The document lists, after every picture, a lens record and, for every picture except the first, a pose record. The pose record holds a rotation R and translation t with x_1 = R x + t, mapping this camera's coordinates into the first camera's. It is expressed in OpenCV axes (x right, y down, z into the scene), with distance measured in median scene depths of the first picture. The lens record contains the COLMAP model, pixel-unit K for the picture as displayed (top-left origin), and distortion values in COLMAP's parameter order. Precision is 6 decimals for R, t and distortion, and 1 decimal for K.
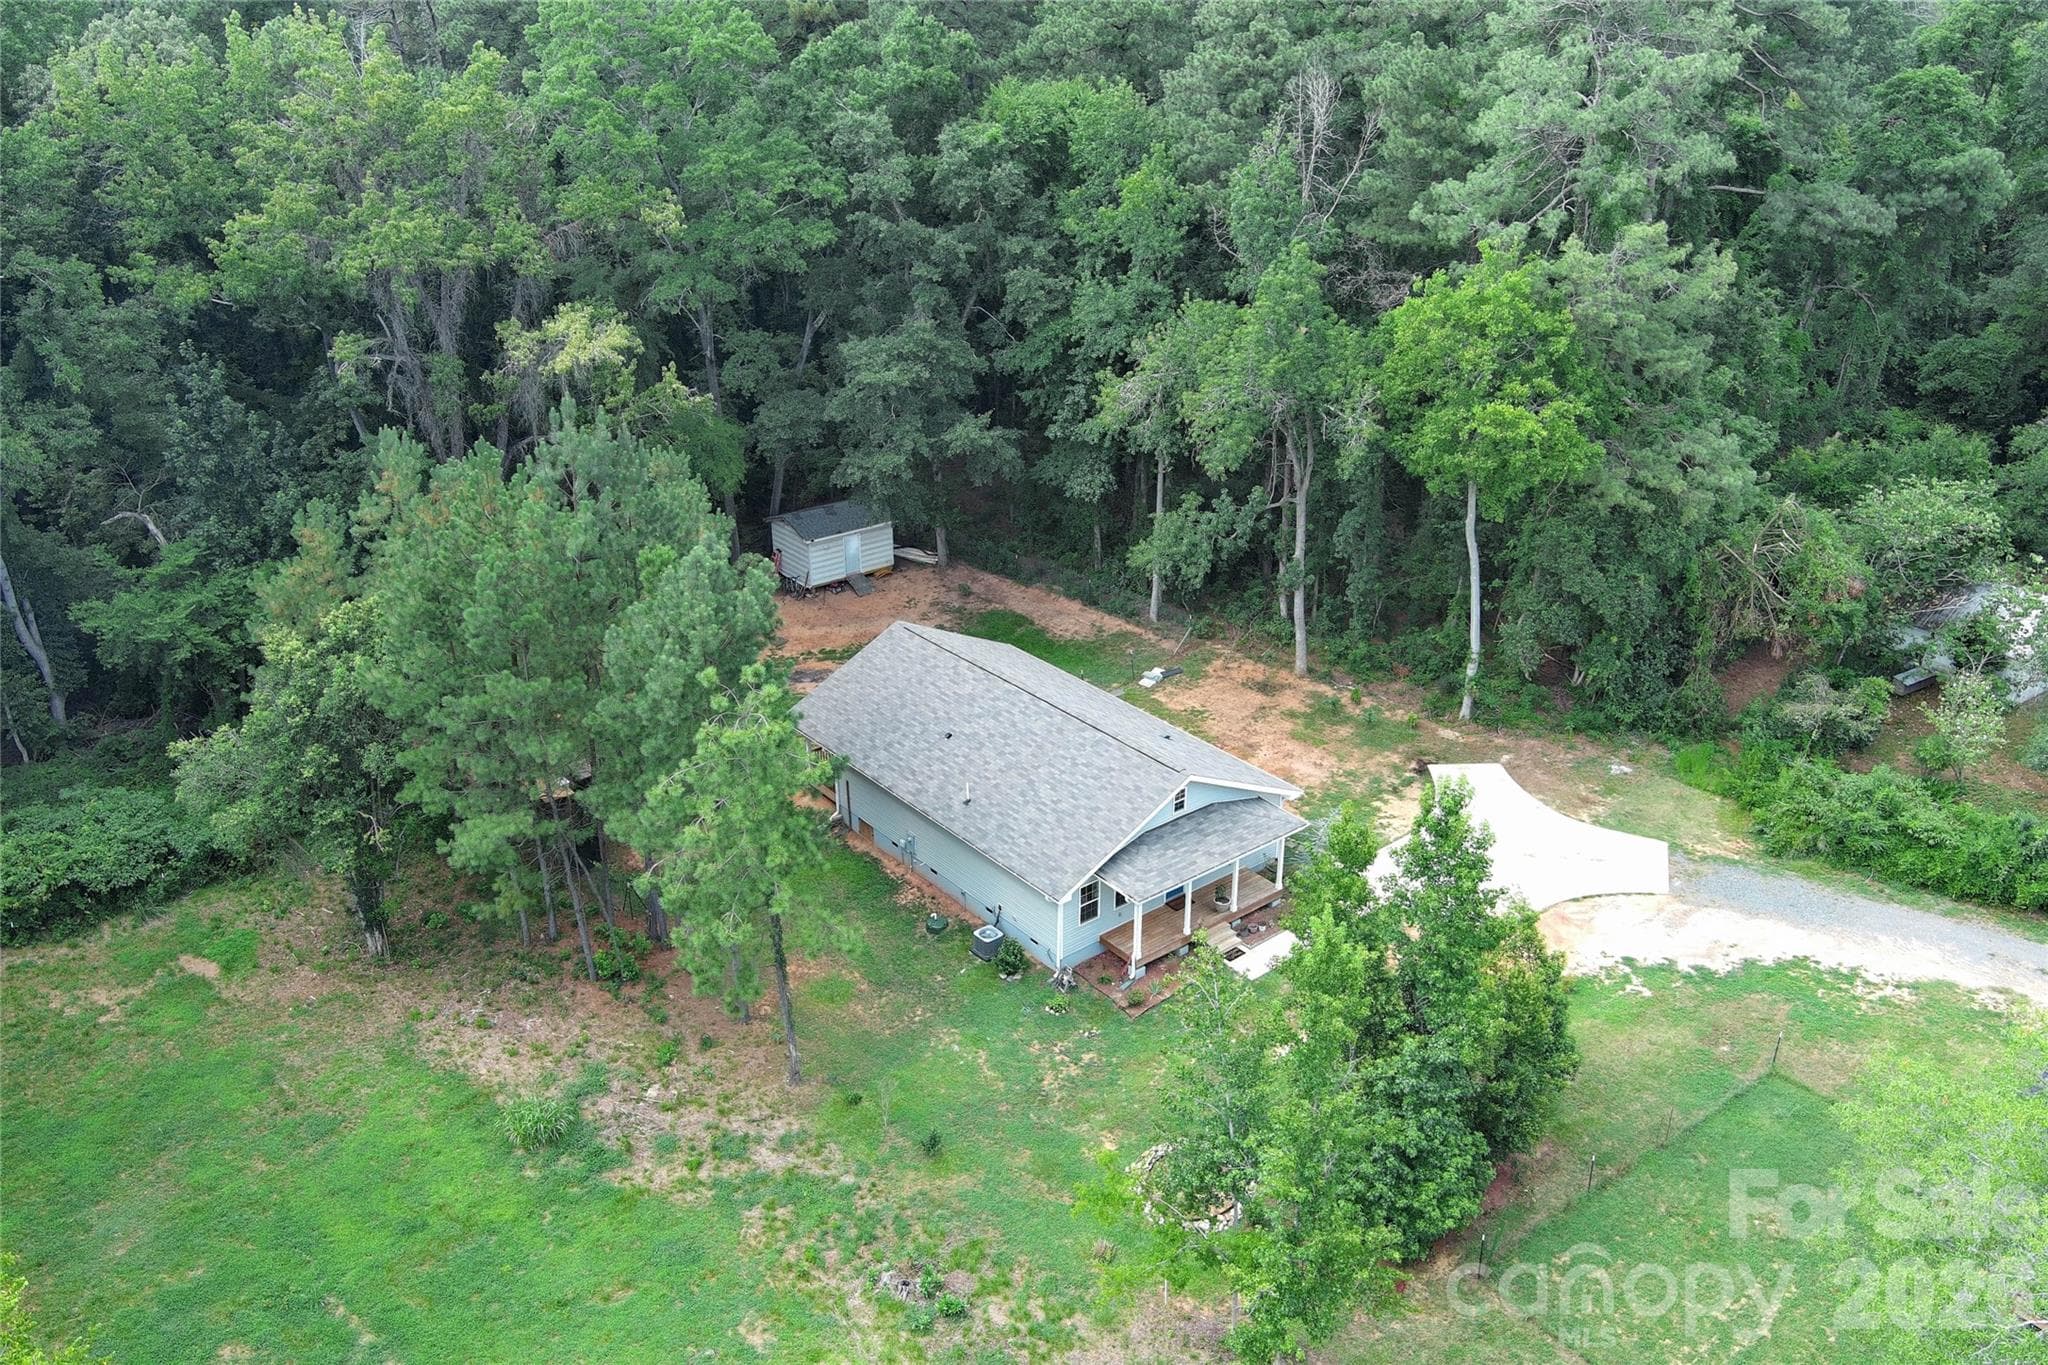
lens RADIAL K [[1573.4, 0, 1024.0], [0, 1573.4, 682.5], [0, 0, 1]] dist [0.020567, -0.003147]
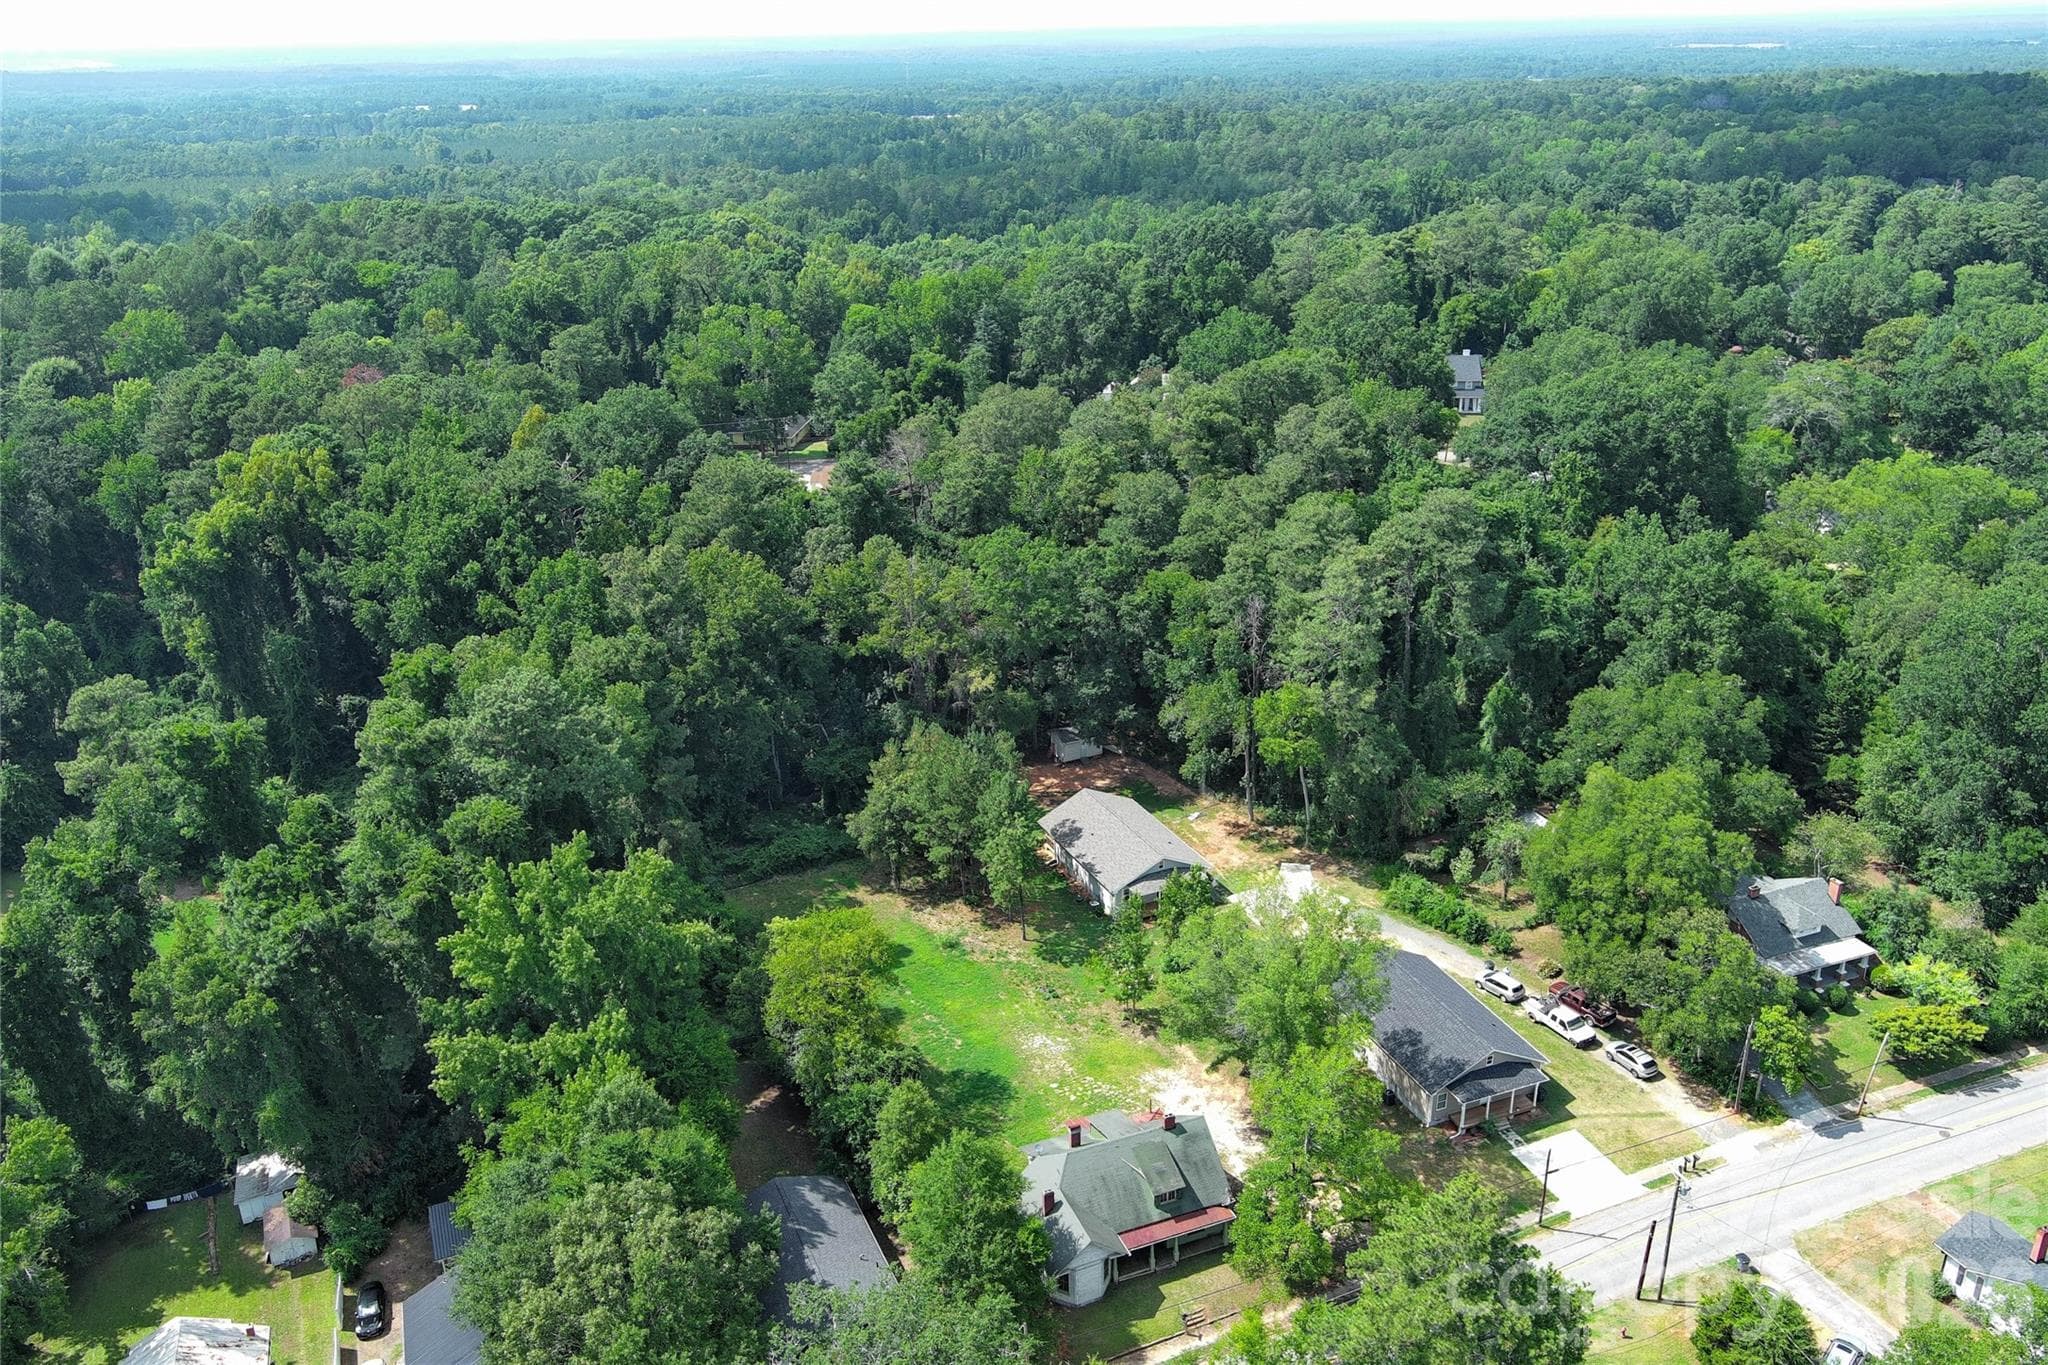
lens RADIAL K [[1573.4, 0, 1024.0], [0, 1573.4, 682.5], [0, 0, 1]] dist [0.020567, -0.003147]
pose [[0.971017, 0.073969, -0.227275, 0.510360], [-0.082684, 0.996152, -0.029054, -0.163122], [0.224251, 0.047004, 0.973397, -2.010049]]
